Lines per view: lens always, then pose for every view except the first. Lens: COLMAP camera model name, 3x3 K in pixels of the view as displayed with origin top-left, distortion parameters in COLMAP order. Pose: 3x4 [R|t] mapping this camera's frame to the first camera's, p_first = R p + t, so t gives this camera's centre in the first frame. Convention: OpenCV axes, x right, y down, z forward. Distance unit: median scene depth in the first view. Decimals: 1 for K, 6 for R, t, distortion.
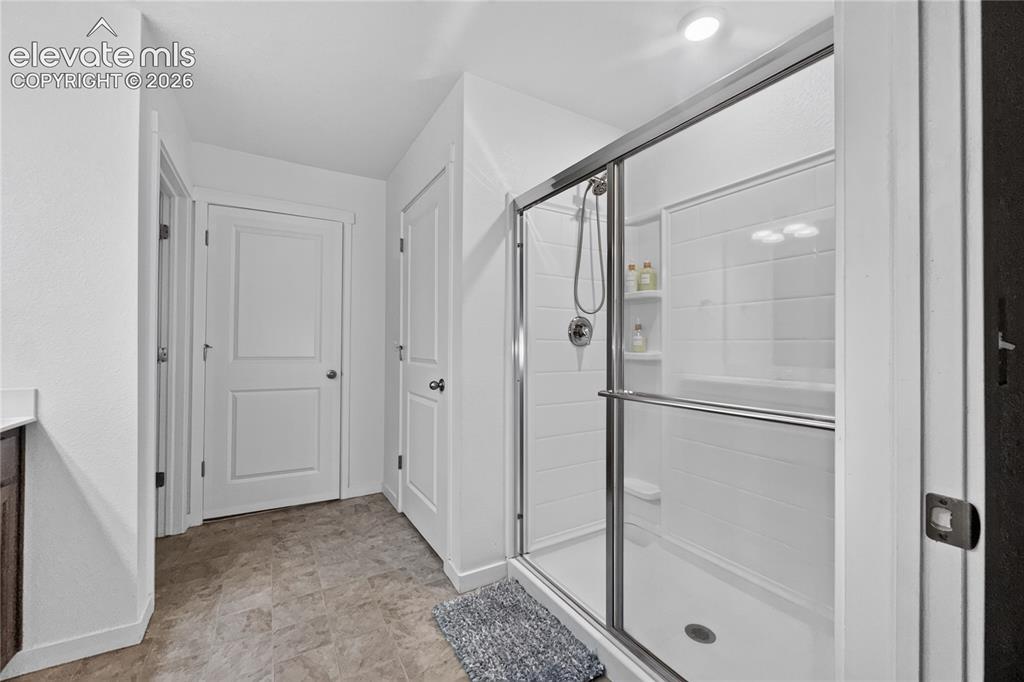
lens RADIAL K [[405.7, 0, 512.0], [0, 405.7, 341.0], [0, 0, 1]] dist [-0.006597, -0.000688]
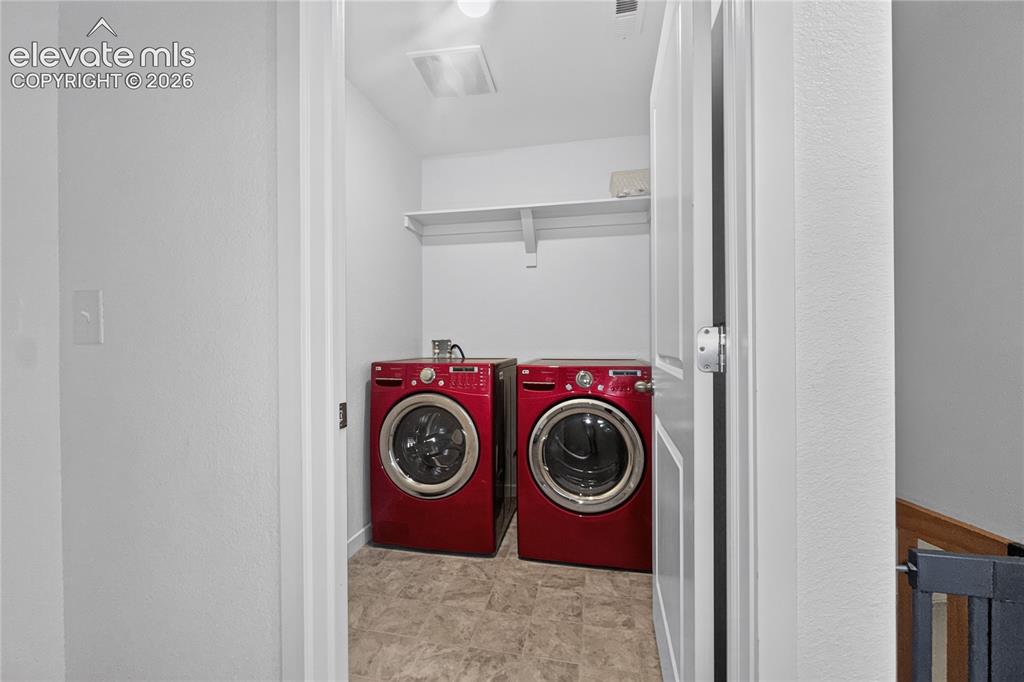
lens RADIAL K [[405.7, 0, 512.0], [0, 405.7, 341.0], [0, 0, 1]] dist [-0.006597, -0.000688]
pose [[-0.678534, 0.008931, -0.734515, 0.252226], [0.013599, 0.999907, -0.000405, 0.037451], [0.734443, -0.010263, -0.678592, 1.600364]]
